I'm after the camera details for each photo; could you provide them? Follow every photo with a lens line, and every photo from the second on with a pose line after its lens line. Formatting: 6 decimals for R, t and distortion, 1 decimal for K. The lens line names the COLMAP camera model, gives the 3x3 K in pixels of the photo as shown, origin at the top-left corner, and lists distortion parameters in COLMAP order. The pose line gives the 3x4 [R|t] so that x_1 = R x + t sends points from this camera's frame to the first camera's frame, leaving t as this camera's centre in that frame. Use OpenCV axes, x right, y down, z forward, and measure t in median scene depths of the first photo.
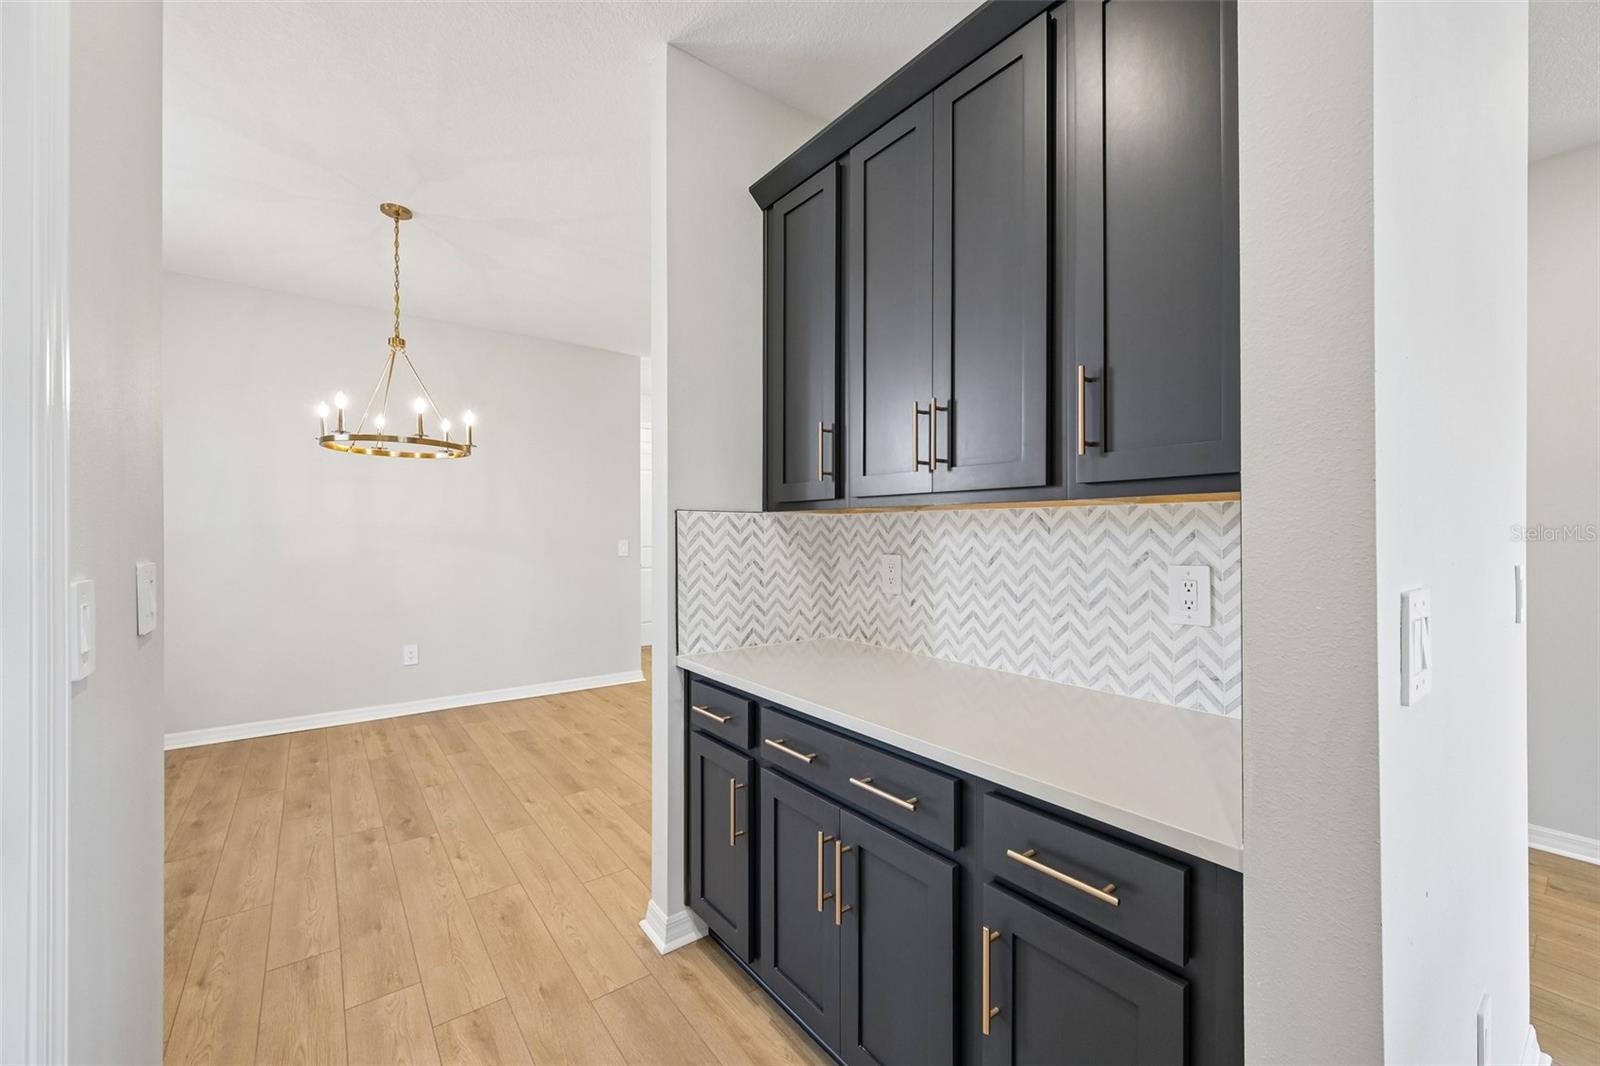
lens RADIAL K [[633.4, 0, 796.8], [0, 633.4, 543.9], [0, 0, 1]] dist [0.009028, 0.000048]
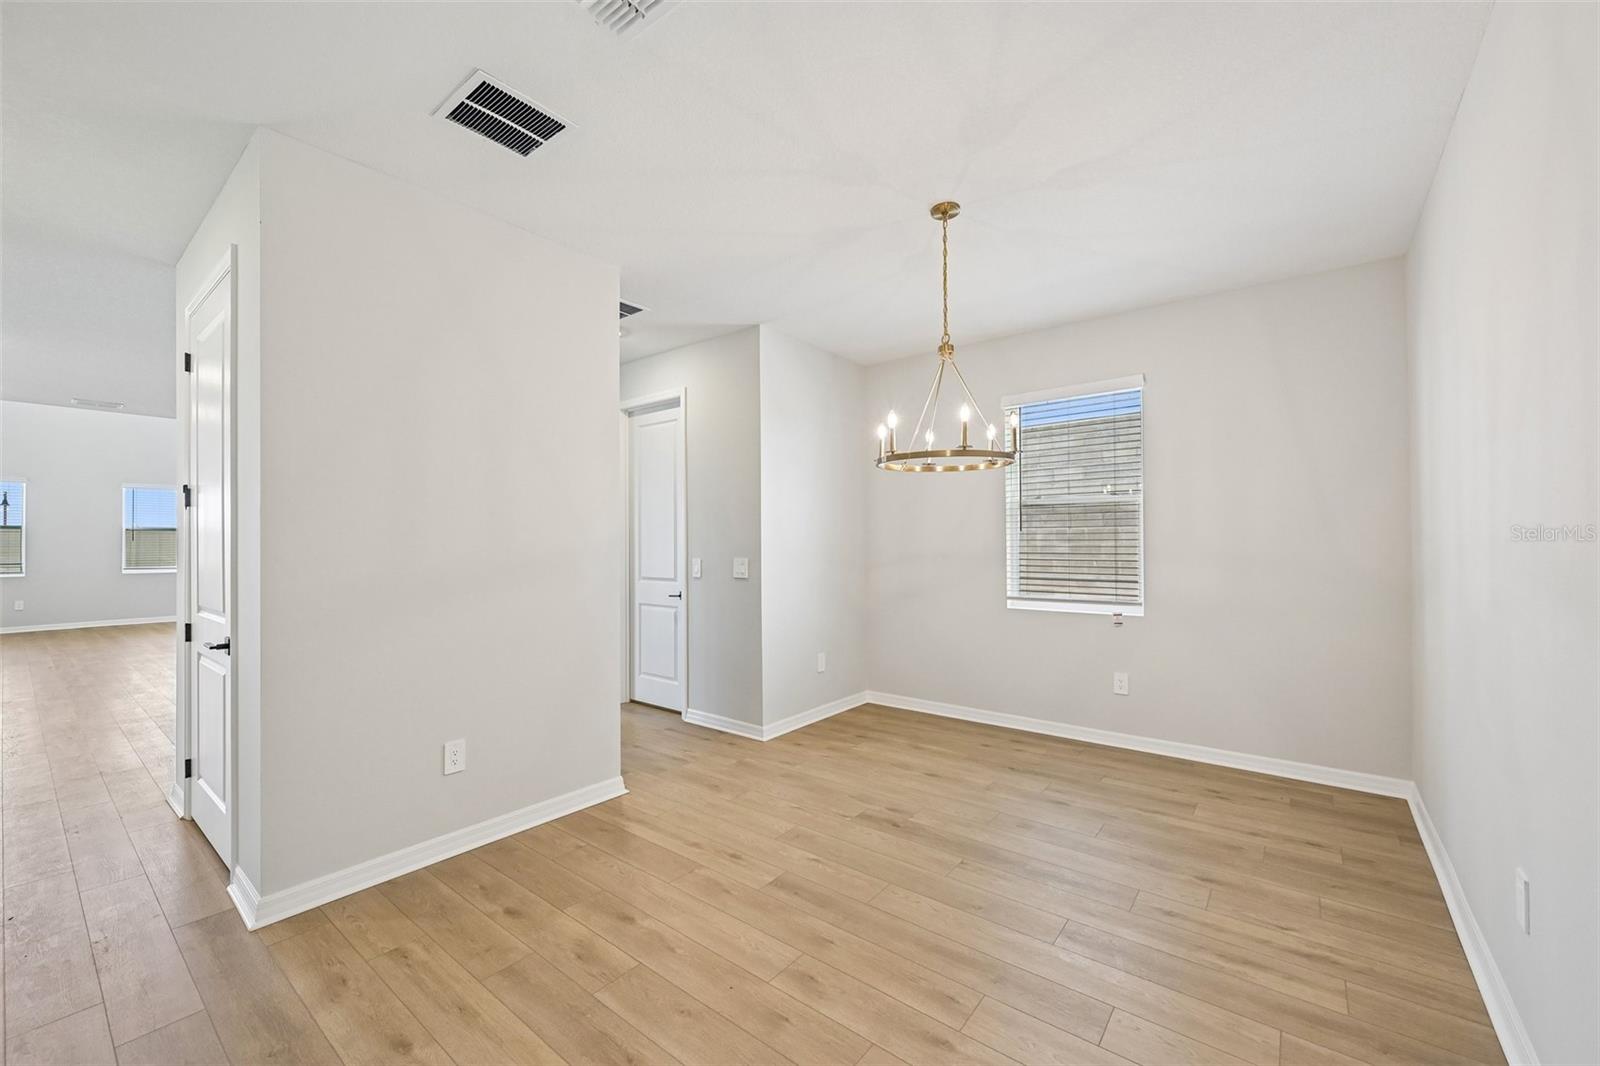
lens RADIAL K [[633.4, 0, 810.0], [0, 633.4, 531.7], [0, 0, 1]] dist [0.009028, 0.000048]
pose [[-0.965131, 0.002185, -0.261758, -0.187206], [0.002562, 0.999996, -0.001098, -0.050155], [0.261755, -0.001730, -0.965133, 1.872170]]
